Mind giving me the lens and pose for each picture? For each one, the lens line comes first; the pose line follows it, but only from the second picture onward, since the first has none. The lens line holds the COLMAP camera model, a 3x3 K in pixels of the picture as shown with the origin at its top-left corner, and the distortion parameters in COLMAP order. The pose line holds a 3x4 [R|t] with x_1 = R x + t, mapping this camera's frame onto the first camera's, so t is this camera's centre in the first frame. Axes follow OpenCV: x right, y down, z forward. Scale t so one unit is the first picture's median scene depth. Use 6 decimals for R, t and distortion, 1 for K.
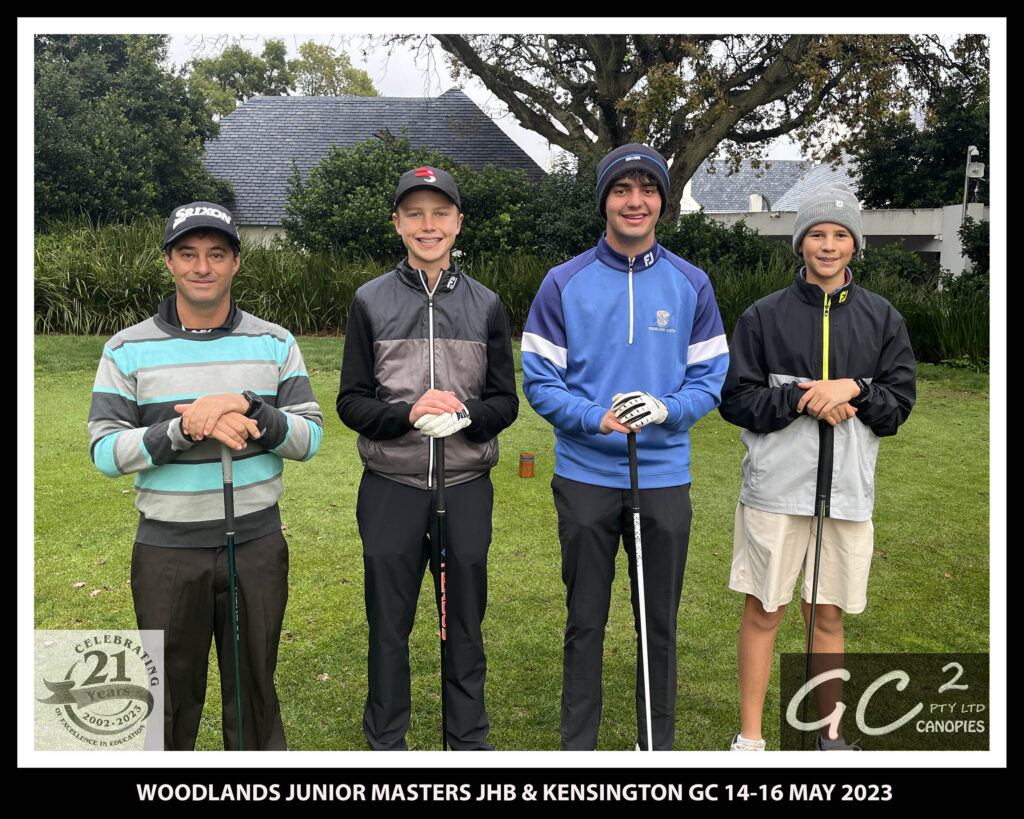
lens RADIAL K [[1139.2, 0, 512.0], [0, 1139.2, 409.5], [0, 0, 1]] dist [0.131478, 0.007438]
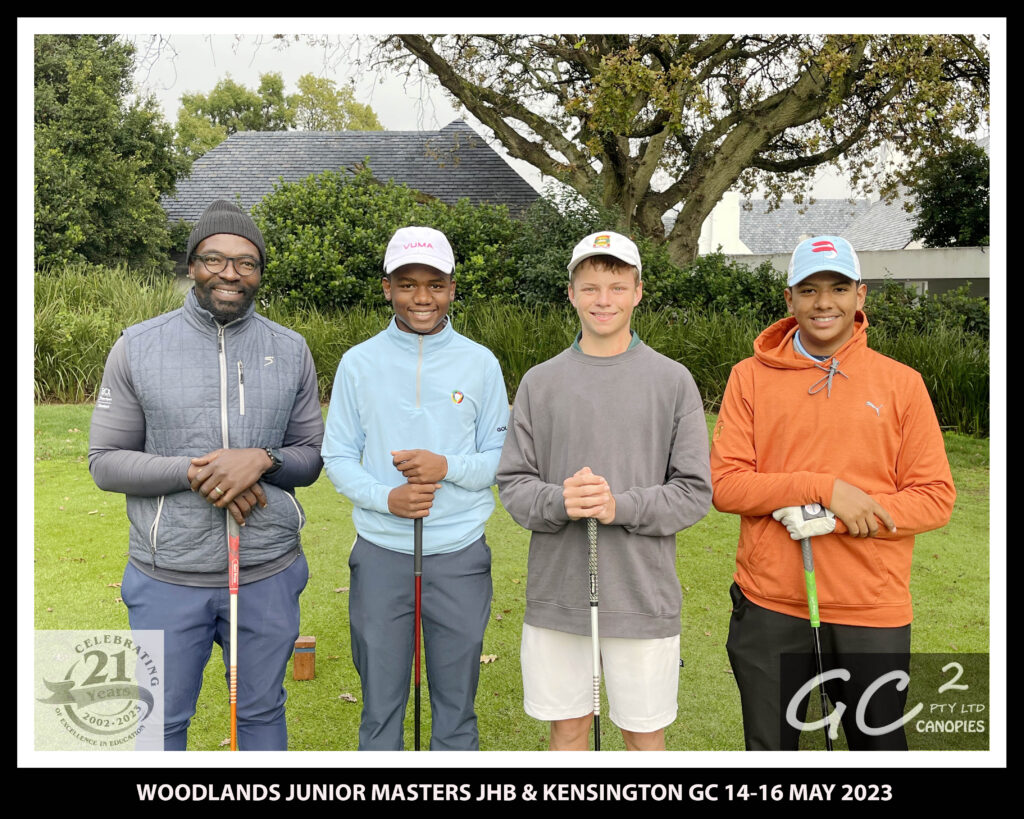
lens RADIAL K [[1158.7, 0, 512.0], [0, 1158.7, 409.5], [0, 0, 1]] dist [0.143376, -0.040640]
pose [[0.998501, -0.002044, -0.054694, 0.048427], [-0.000285, 0.999095, -0.042544, -0.017491], [0.054731, 0.042496, 0.997596, 0.121177]]
